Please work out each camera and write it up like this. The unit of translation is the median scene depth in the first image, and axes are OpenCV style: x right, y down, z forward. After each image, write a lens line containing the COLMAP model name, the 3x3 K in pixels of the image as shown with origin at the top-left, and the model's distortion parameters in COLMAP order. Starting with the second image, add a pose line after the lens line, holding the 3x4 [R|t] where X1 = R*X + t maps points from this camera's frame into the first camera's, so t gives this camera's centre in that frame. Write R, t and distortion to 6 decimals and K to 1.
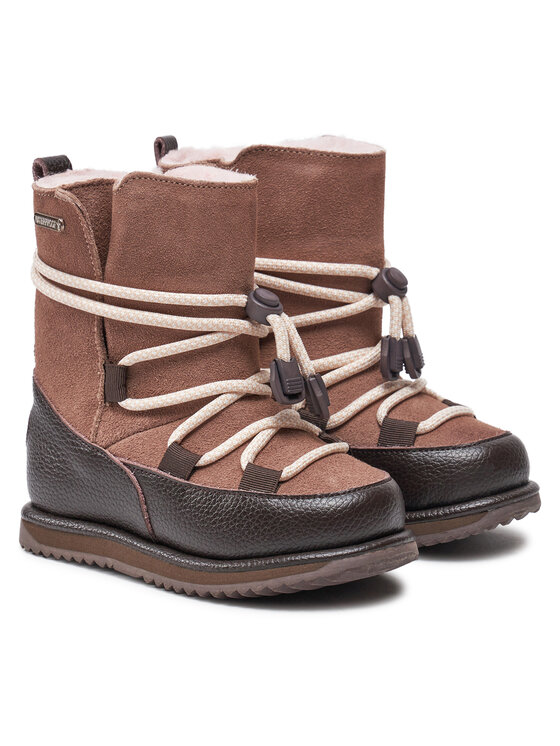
lens RADIAL K [[2606.7, 0, 280.0], [0, 2606.7, 373.0], [0, 0, 1]] dist [-0.975795, 0.317138]
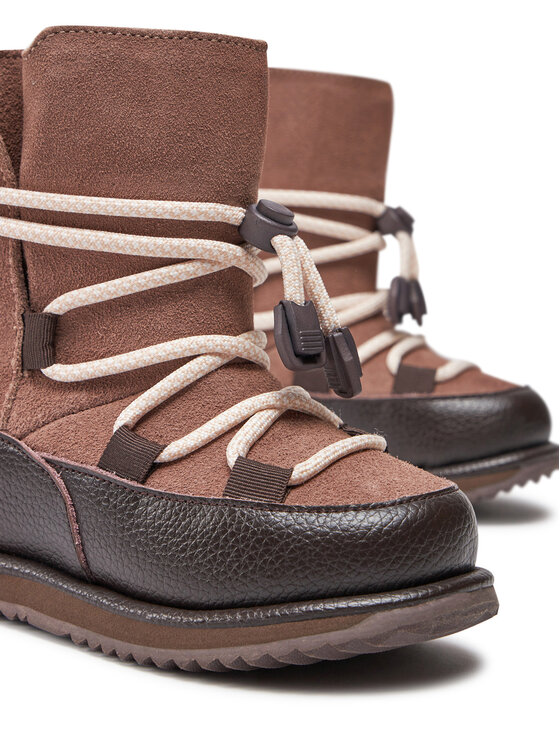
lens RADIAL K [[1645.9, 0, 280.0], [0, 1645.9, 373.0], [0, 0, 1]] dist [-0.286091, 0.131917]
pose [[0.998730, 0.022581, 0.045039, -0.020450], [-0.018648, 0.996128, -0.085913, 0.047931], [-0.046804, 0.084964, 0.995284, 0.590456]]
